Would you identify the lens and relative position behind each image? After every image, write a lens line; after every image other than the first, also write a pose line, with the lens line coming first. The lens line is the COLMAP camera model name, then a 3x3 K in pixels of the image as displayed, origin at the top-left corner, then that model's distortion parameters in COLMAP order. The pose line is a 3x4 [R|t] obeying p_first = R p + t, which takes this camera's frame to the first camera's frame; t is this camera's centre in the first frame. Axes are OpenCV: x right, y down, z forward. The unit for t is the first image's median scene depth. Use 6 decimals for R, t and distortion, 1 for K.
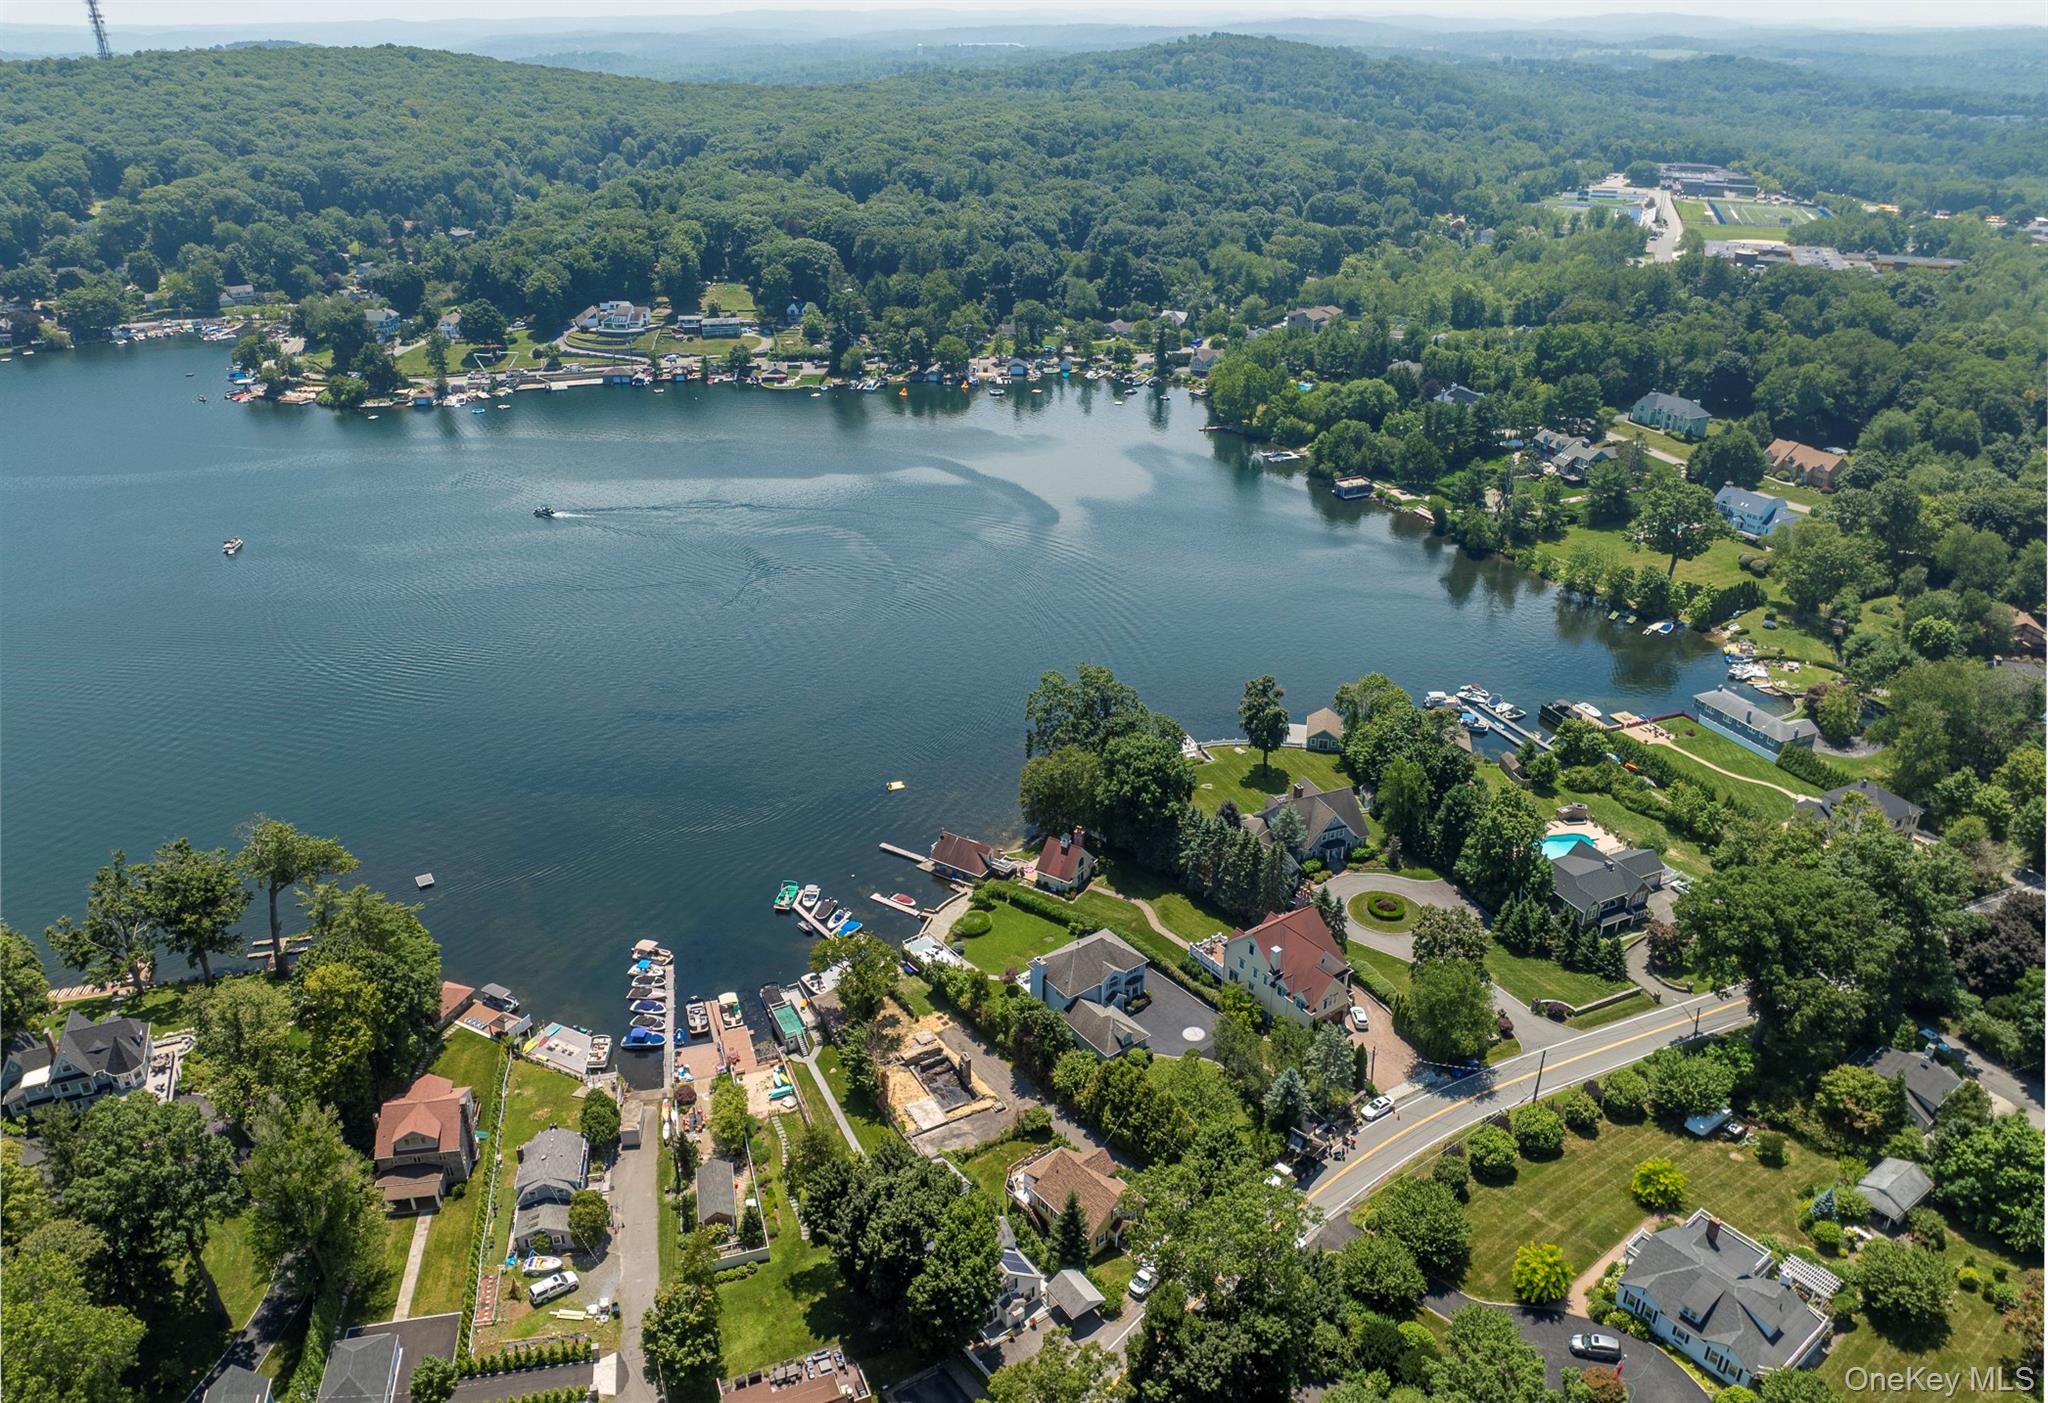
lens RADIAL K [[1447.4, 0, 1029.6], [0, 1447.4, 710.4], [0, 0, 1]] dist [-0.042555, 0.007931]
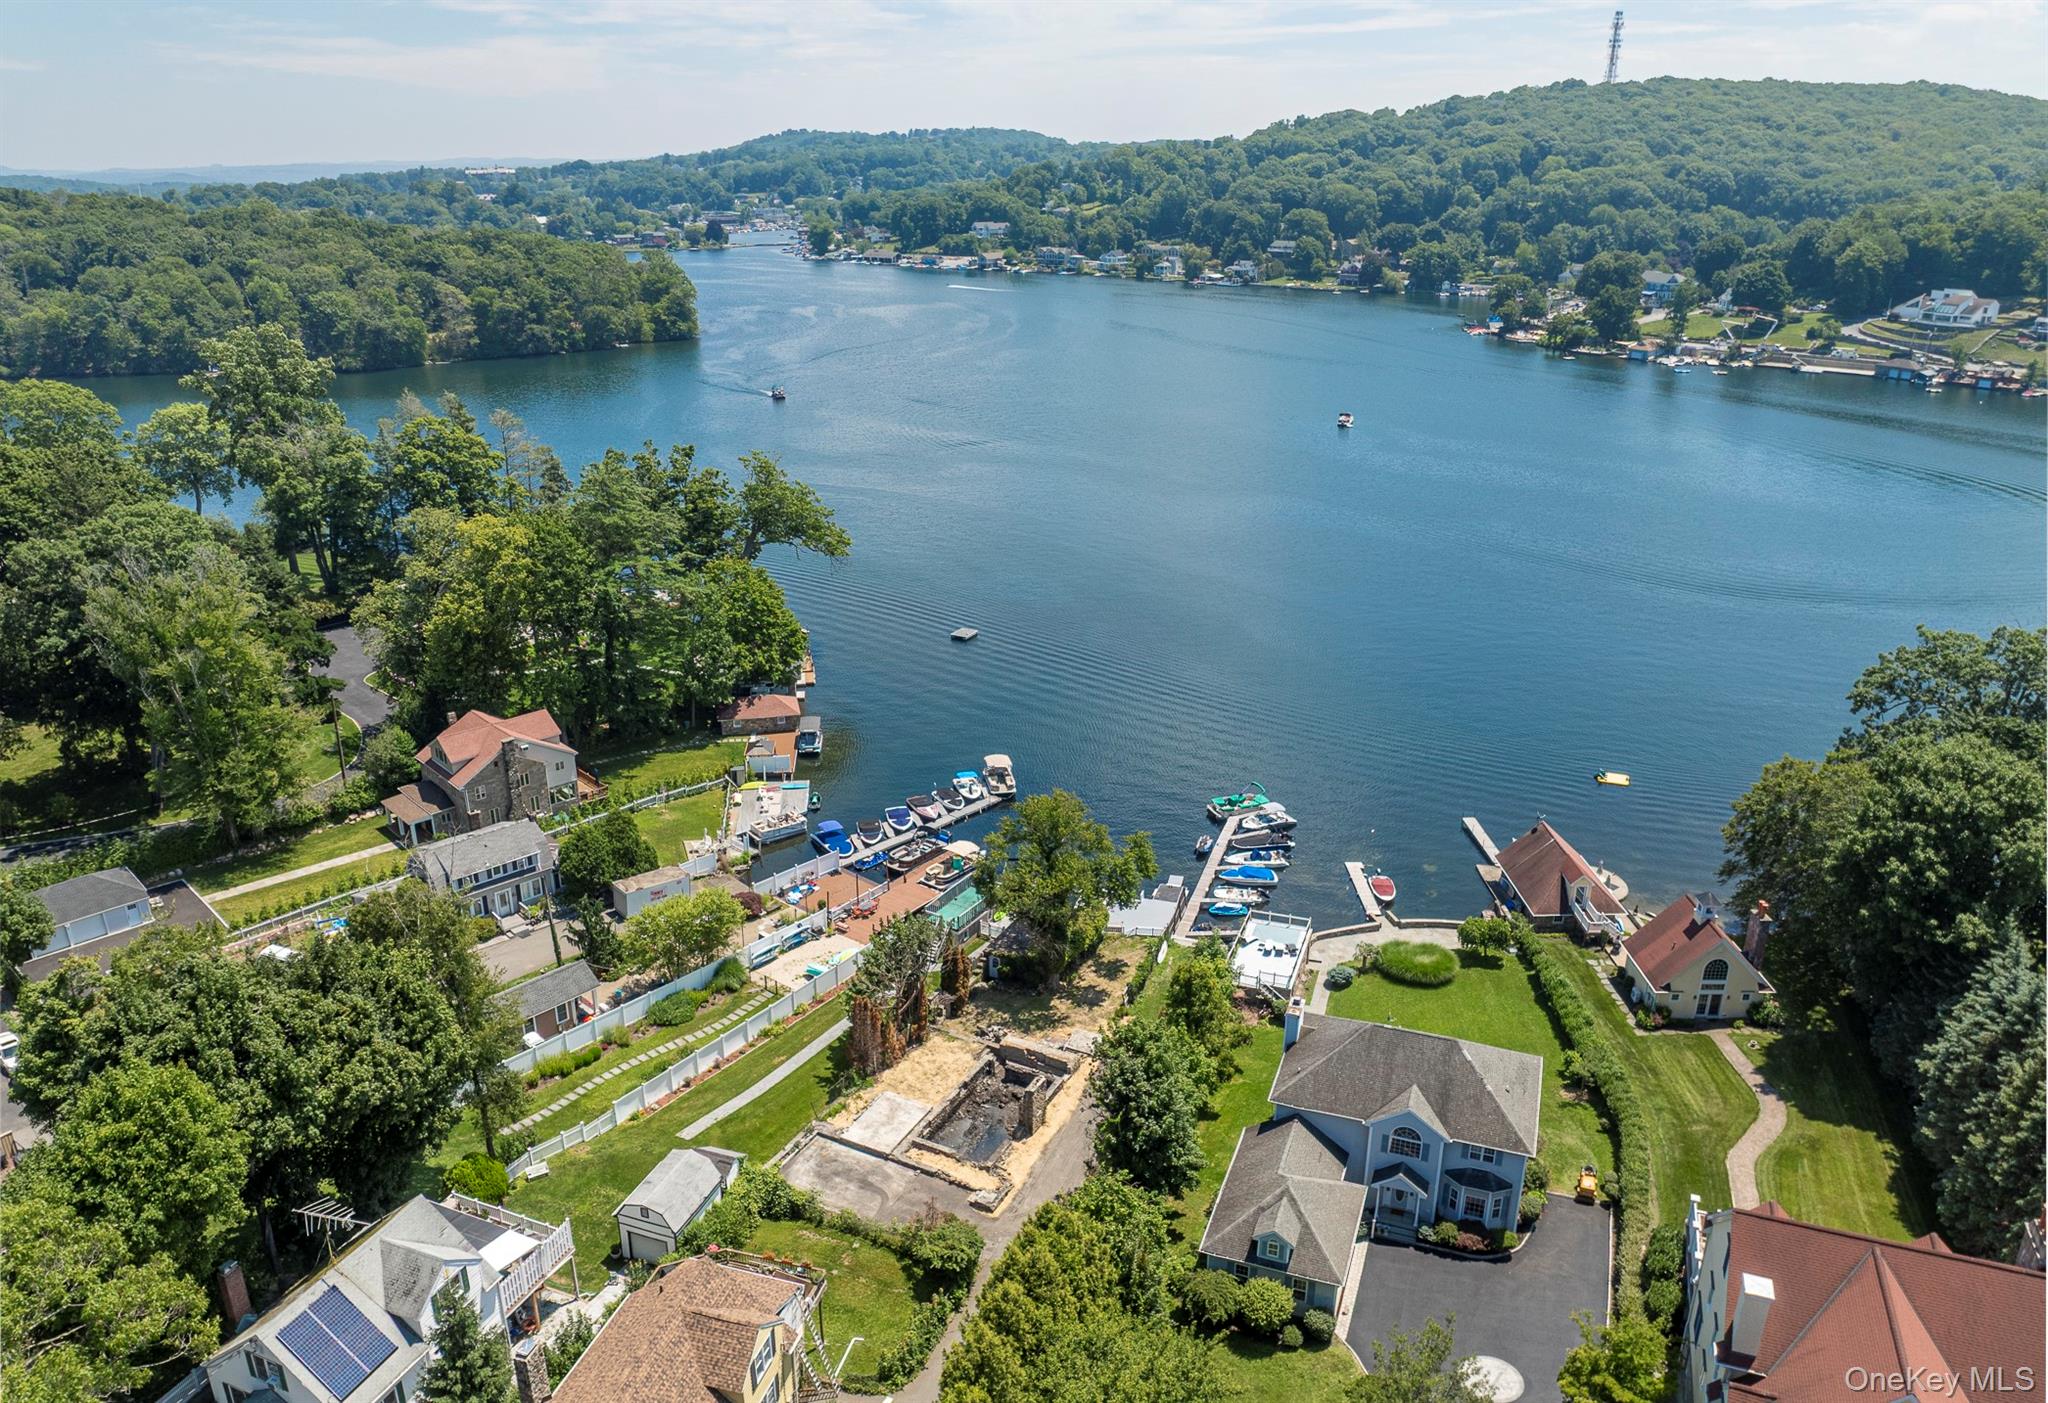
lens RADIAL K [[1447.4, 0, 1019.6], [0, 1447.4, 719.8], [0, 0, 1]] dist [-0.042555, 0.007931]
pose [[0.545083, 0.307161, -0.780087, 0.233453], [-0.370549, 0.922918, 0.104481, 0.068301], [0.752049, 0.232110, 0.616885, 0.558859]]
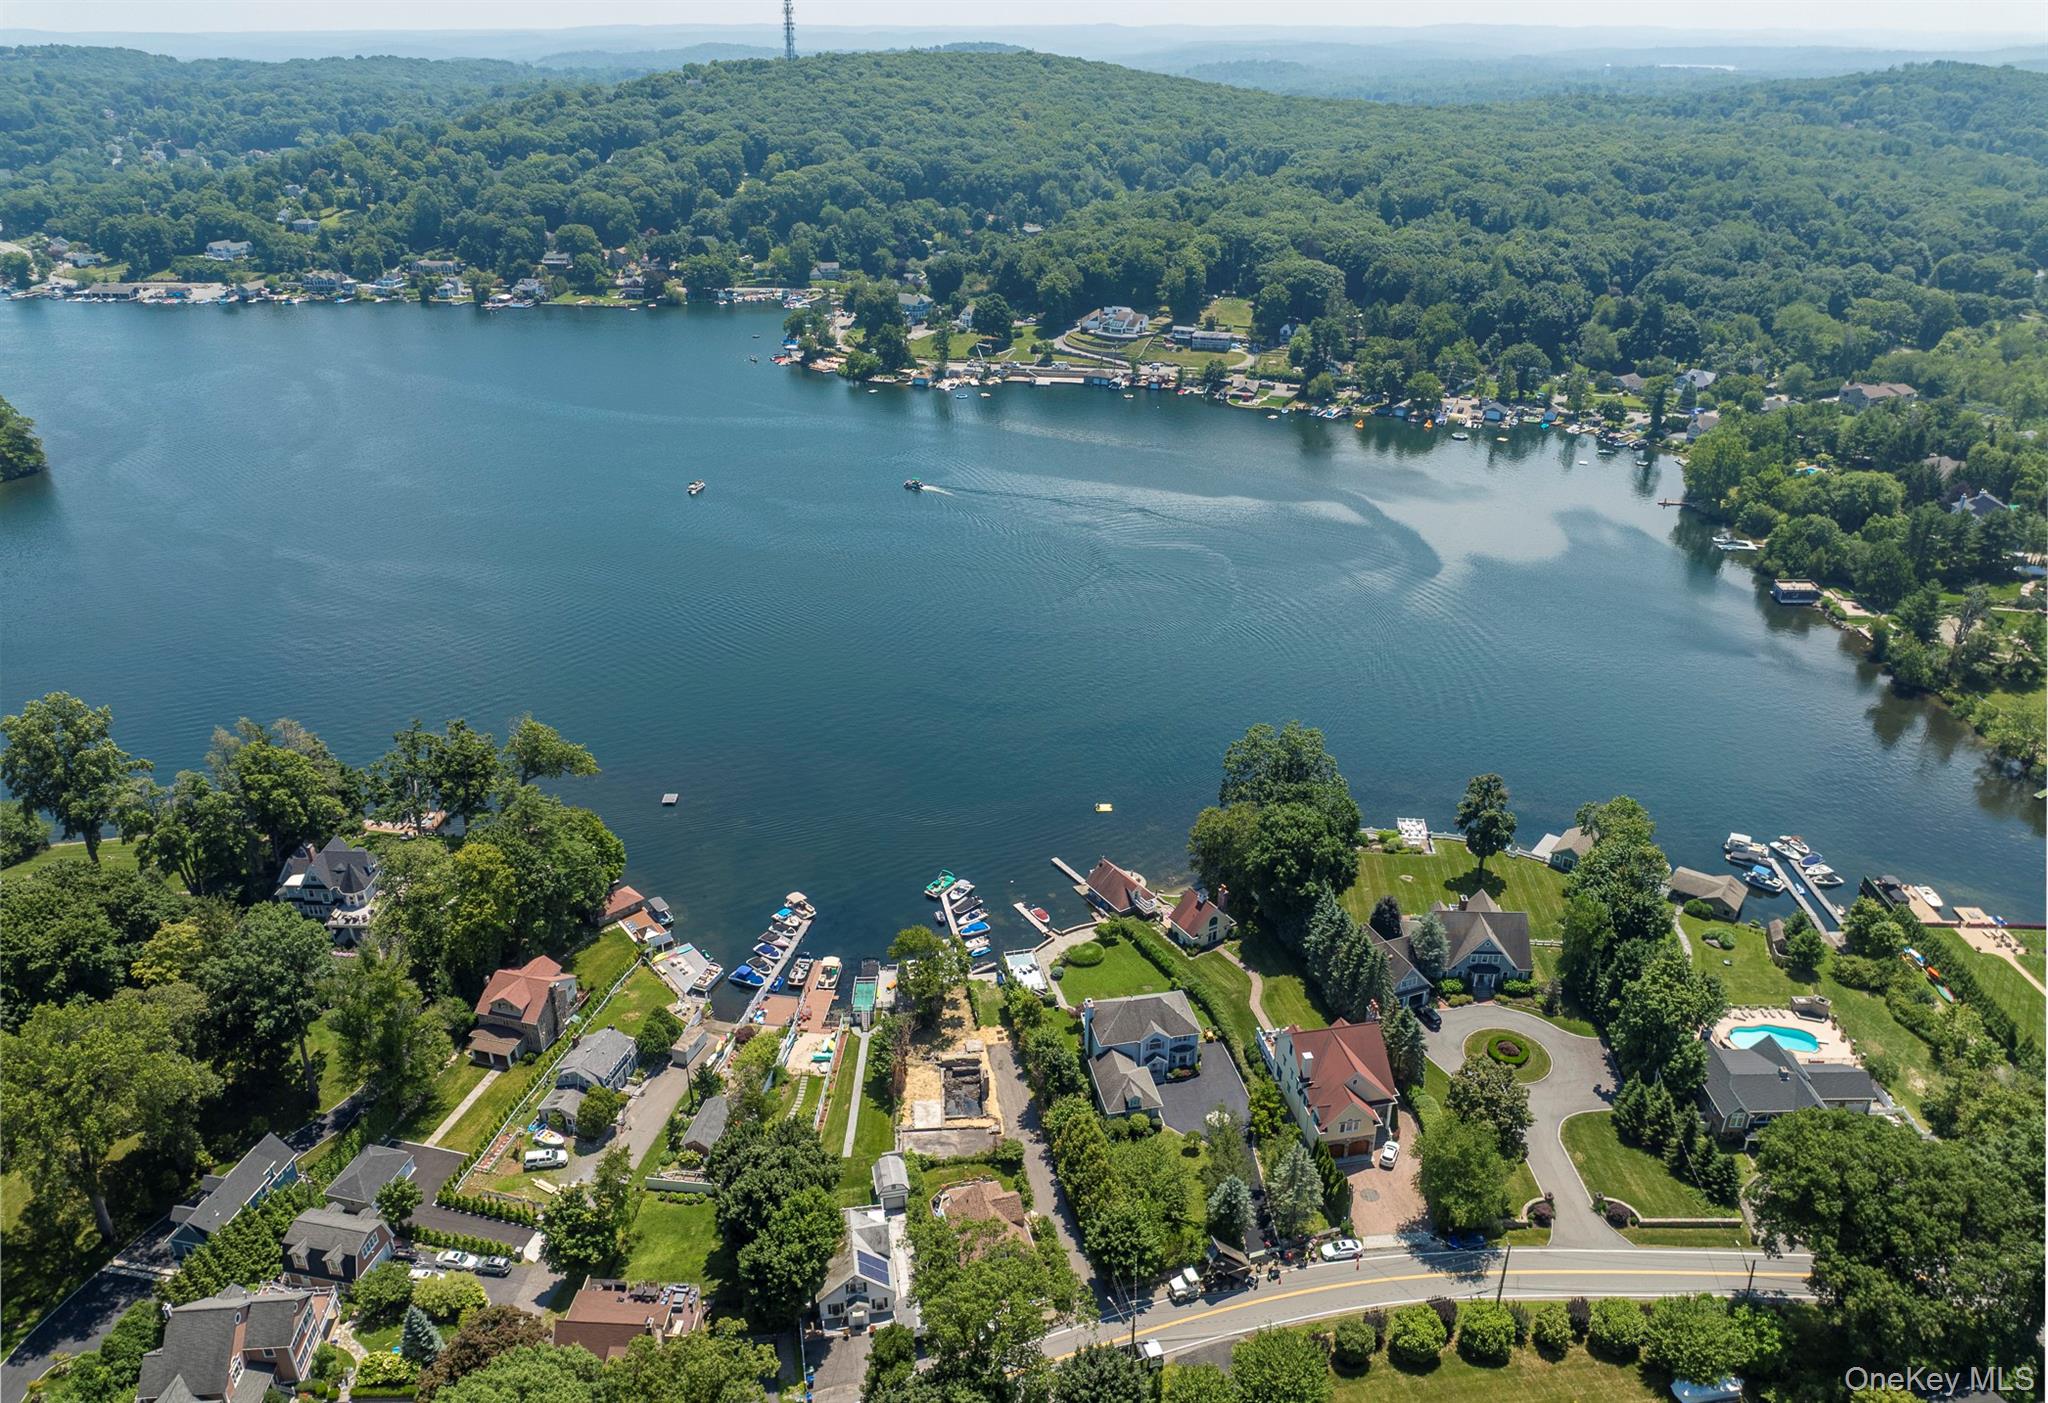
lens RADIAL K [[1447.4, 0, 1027.7], [0, 1447.4, 717.3], [0, 0, 1]] dist [-0.042555, 0.007931]
pose [[0.905210, 0.188817, -0.380714, 0.266391], [-0.189746, 0.981192, 0.035474, -0.040428], [0.380252, 0.040128, 0.924012, 0.047226]]
